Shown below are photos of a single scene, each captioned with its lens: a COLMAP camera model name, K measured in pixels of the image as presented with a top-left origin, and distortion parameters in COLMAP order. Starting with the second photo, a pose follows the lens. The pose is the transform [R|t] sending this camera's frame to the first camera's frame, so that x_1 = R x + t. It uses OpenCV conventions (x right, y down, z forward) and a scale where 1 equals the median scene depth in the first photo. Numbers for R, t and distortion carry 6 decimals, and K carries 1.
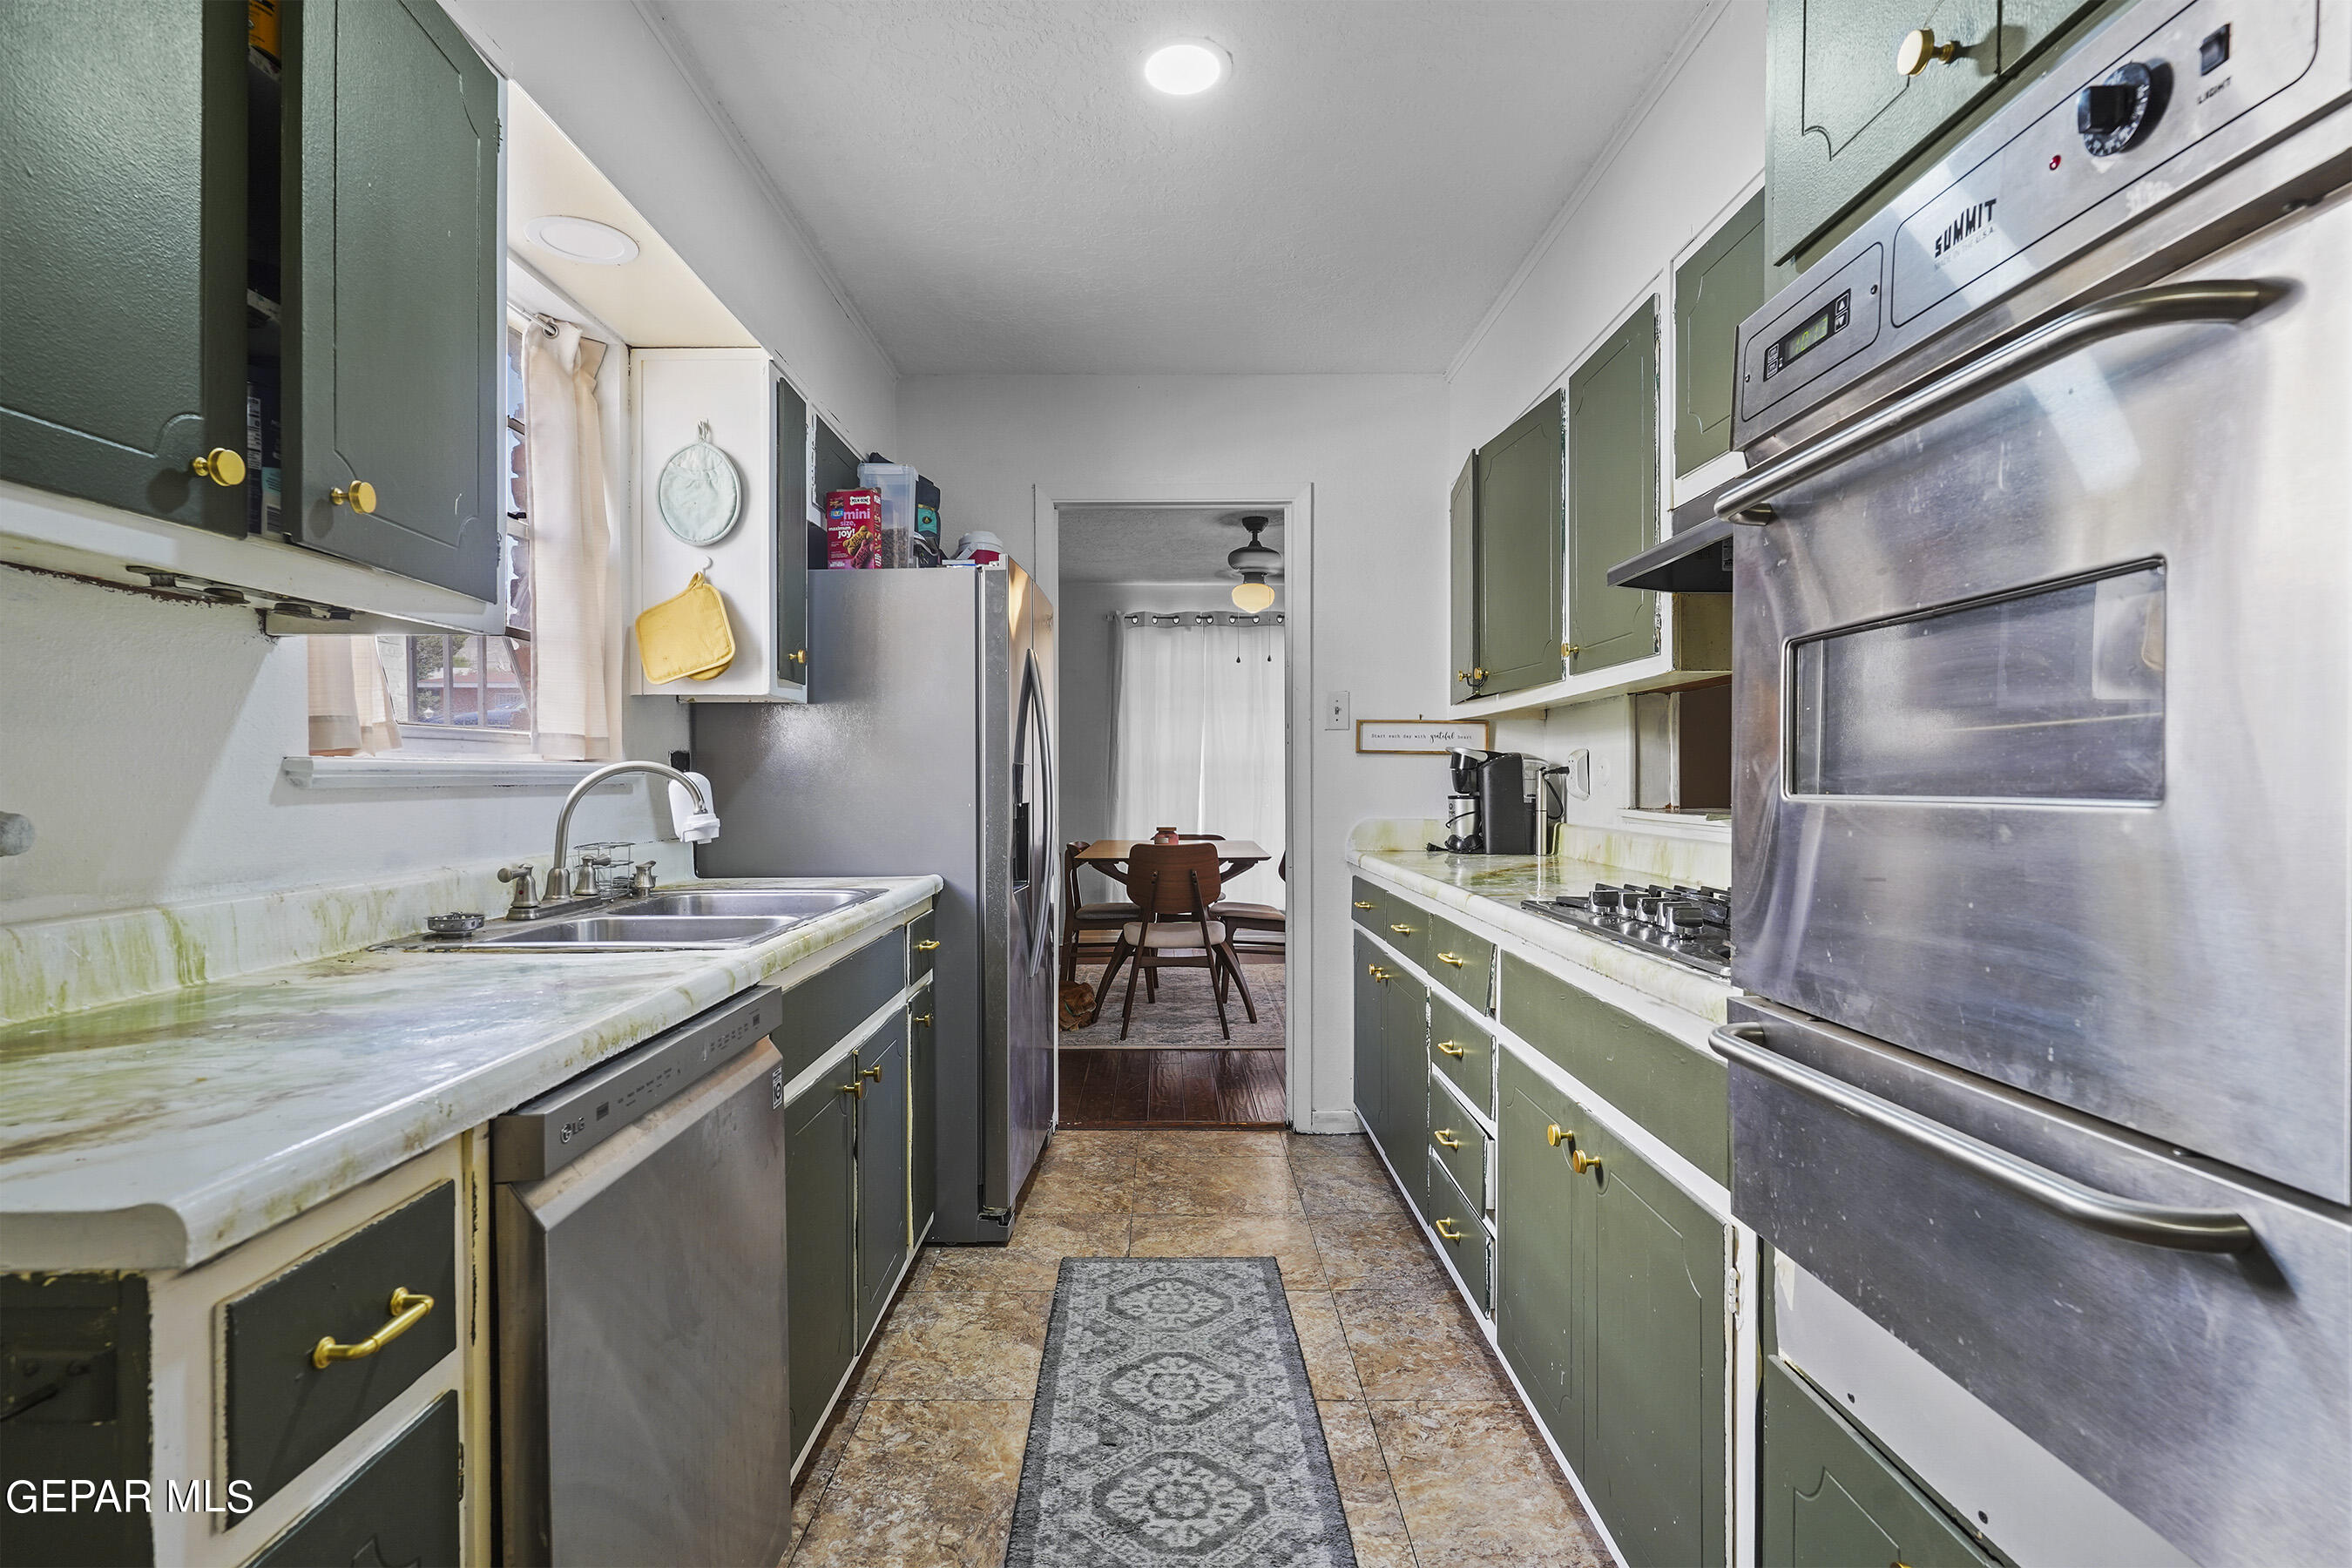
lens RADIAL K [[1154.0, 0, 1117.4], [0, 1154.0, 772.5], [0, 0, 1]] dist [-0.018199, -0.006782]
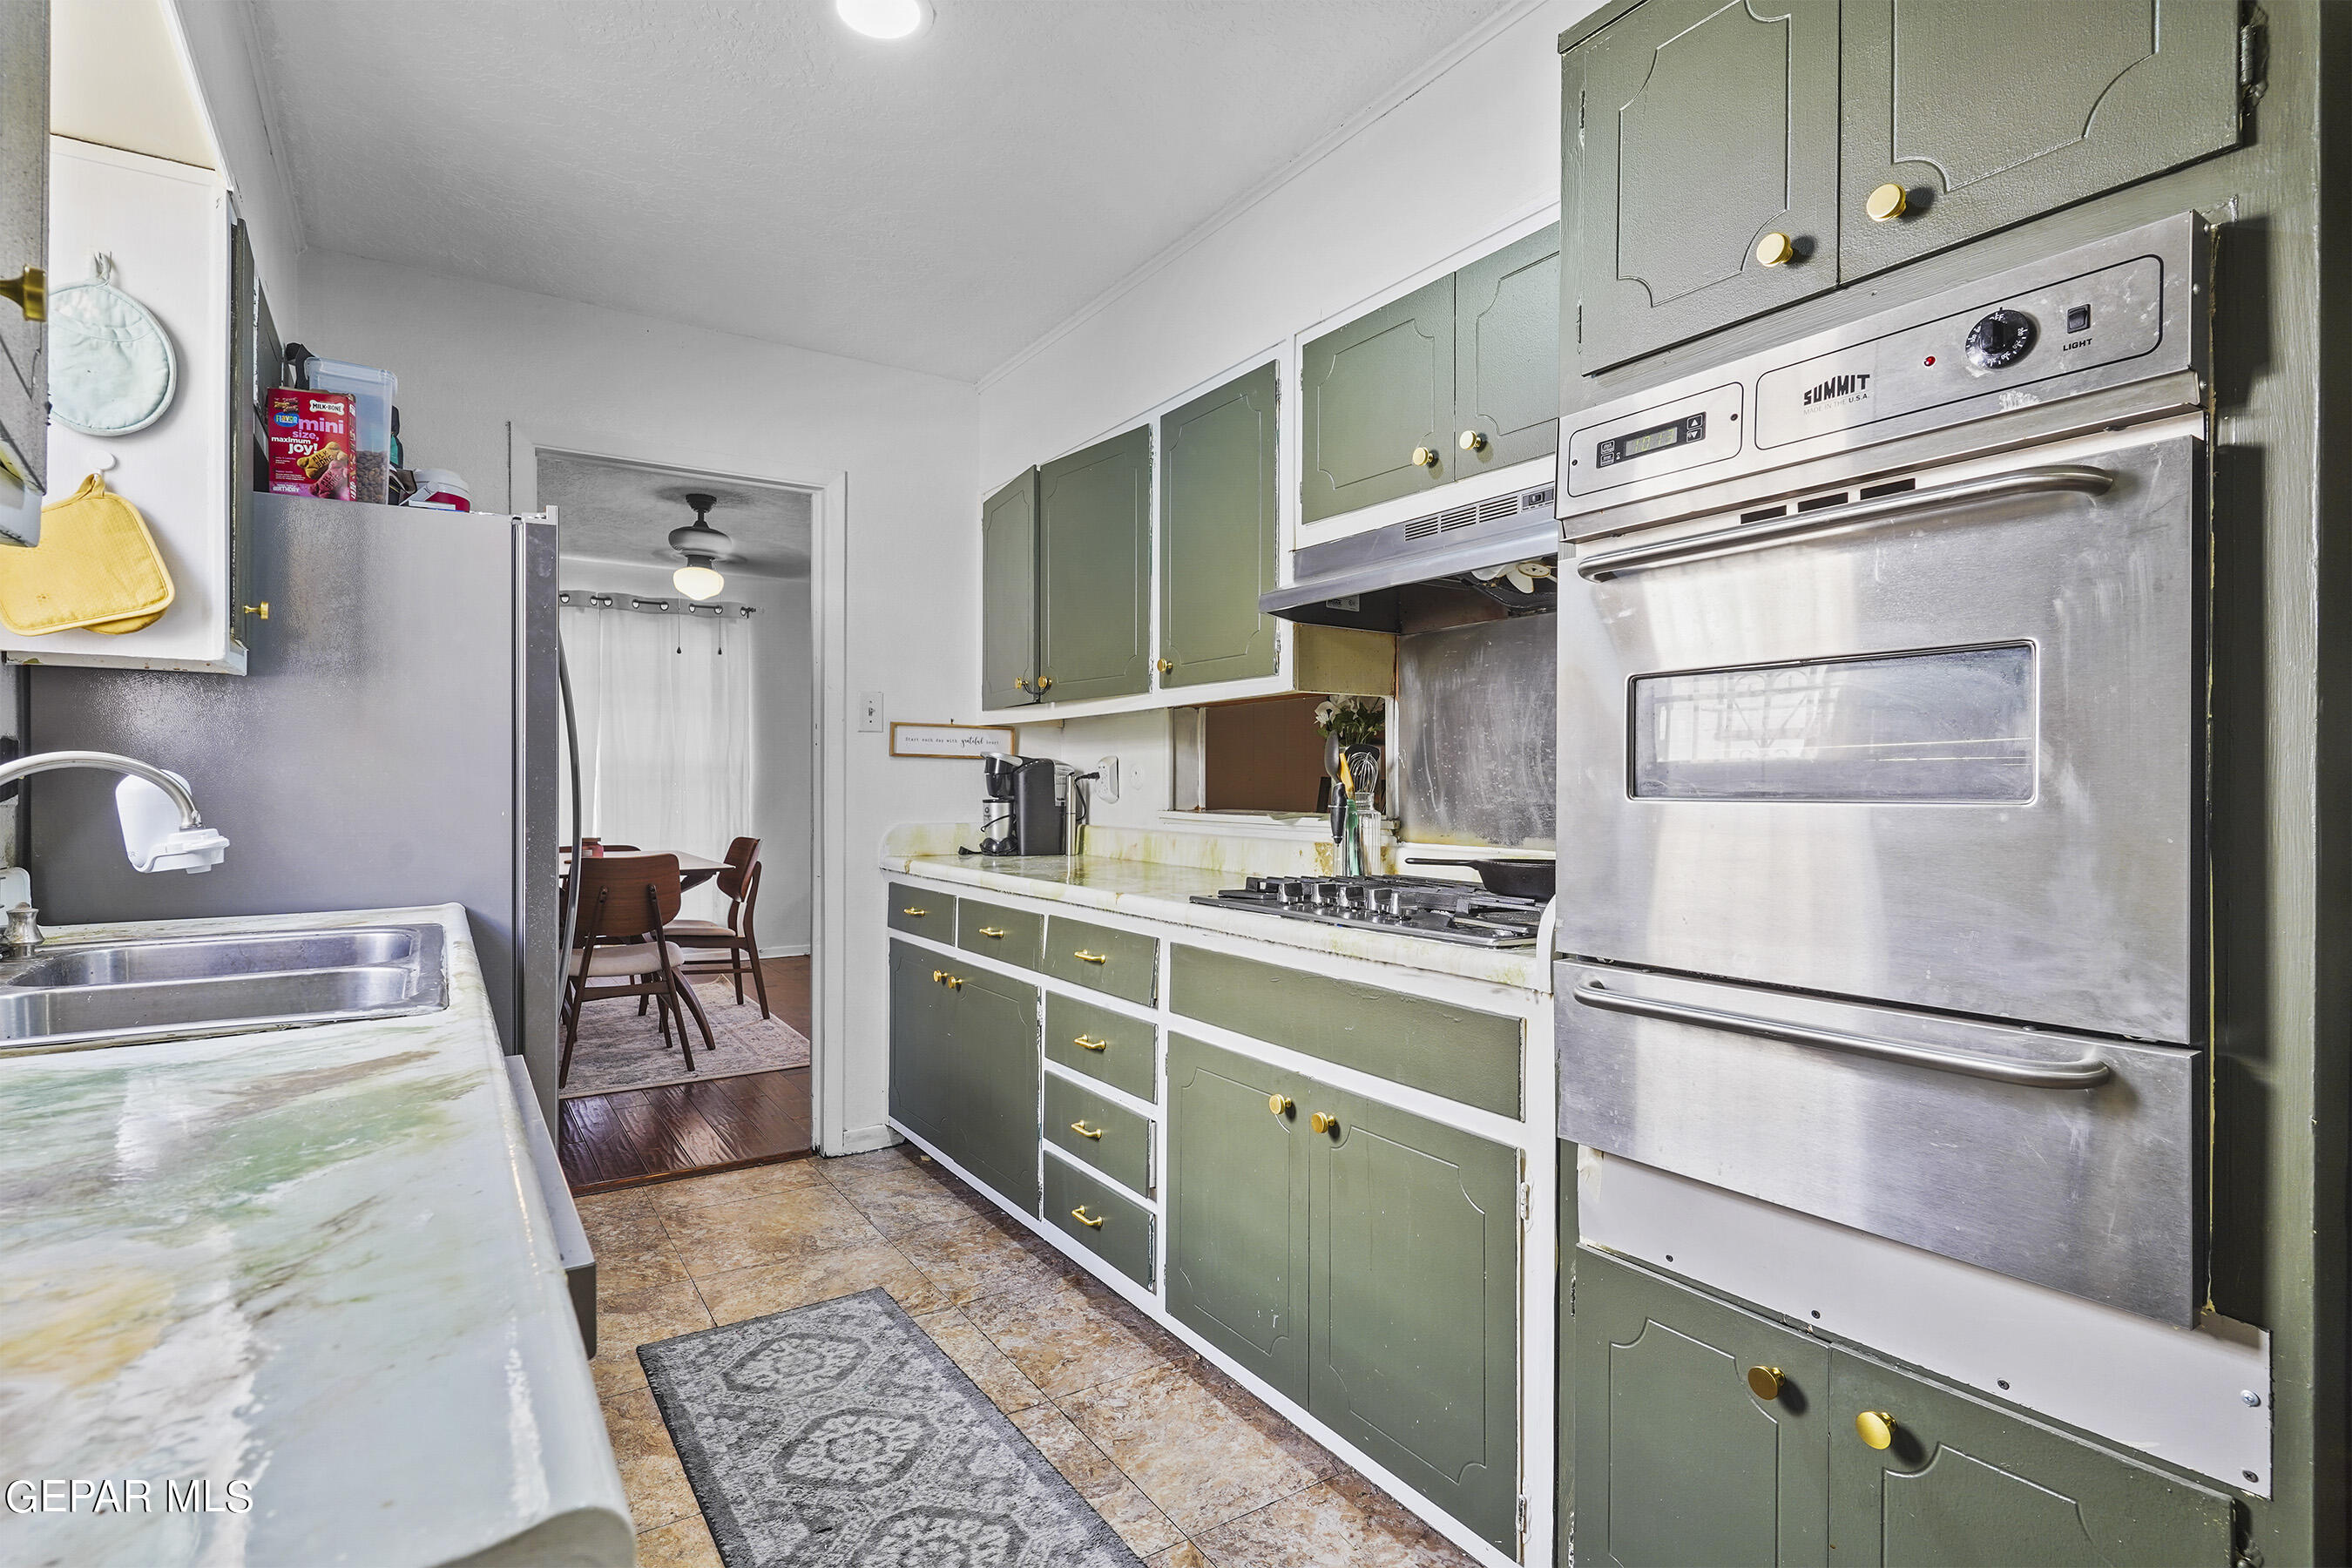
lens RADIAL K [[1154.0, 0, 1188.6], [0, 1154.0, 786.5], [0, 0, 1]] dist [-0.018199, -0.006782]
pose [[0.822205, 0.001842, 0.569189, -0.208686], [-0.006571, 0.999959, 0.006256, 0.001215], [-0.569154, -0.008884, 0.822183, 0.086770]]
